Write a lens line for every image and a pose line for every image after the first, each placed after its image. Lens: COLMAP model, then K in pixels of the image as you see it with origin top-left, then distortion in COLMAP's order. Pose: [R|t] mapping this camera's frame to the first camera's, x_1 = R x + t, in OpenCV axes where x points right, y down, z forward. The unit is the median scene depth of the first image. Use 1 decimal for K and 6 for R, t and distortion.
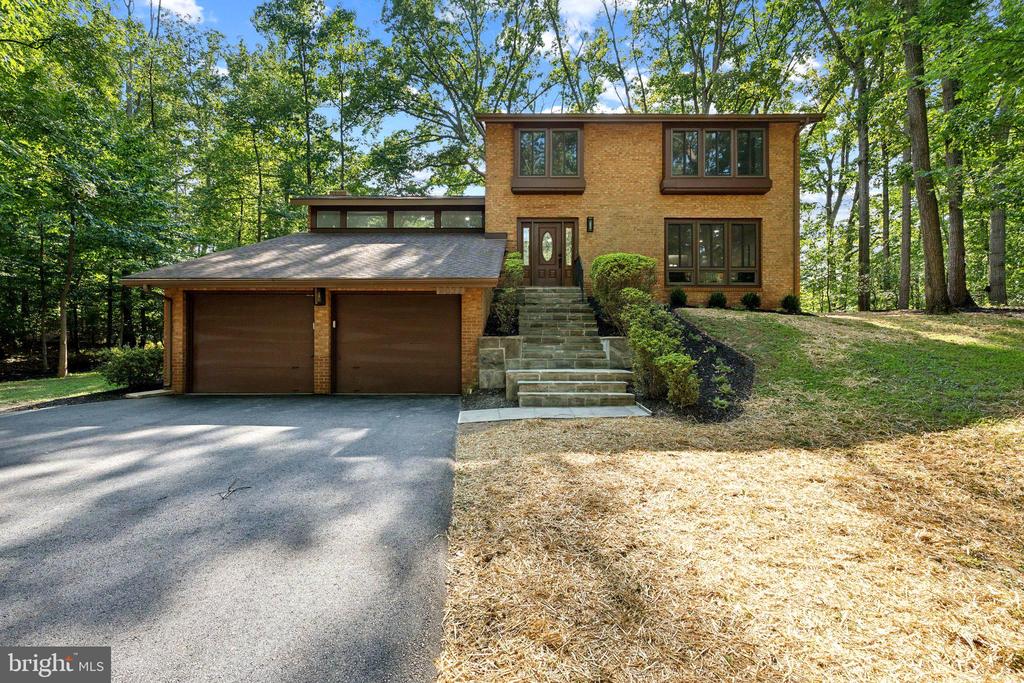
lens RADIAL K [[485.6, 0, 510.4], [0, 485.6, 316.6], [0, 0, 1]] dist [0.001957, 0.000367]
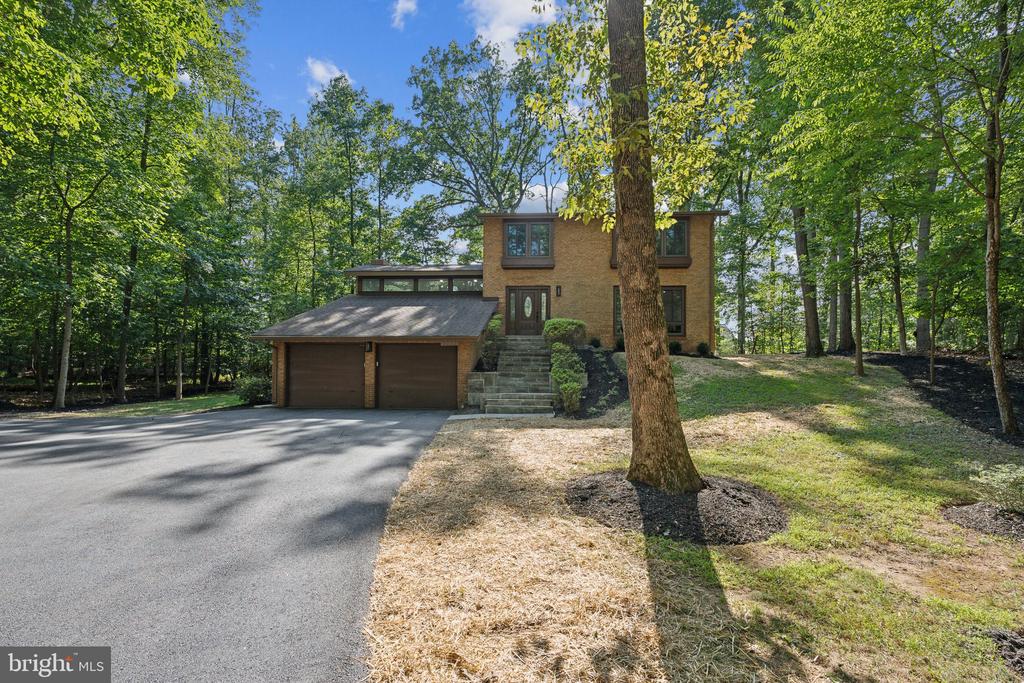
lens RADIAL K [[465.9, 0, 512.0], [0, 465.9, 341.5], [0, 0, 1]] dist [-0.001518, -0.000106]
pose [[0.998838, 0.001449, -0.048182, 0.095364], [-0.002638, 0.999694, -0.024606, -0.013594], [0.048132, 0.024705, 0.998535, -0.320046]]
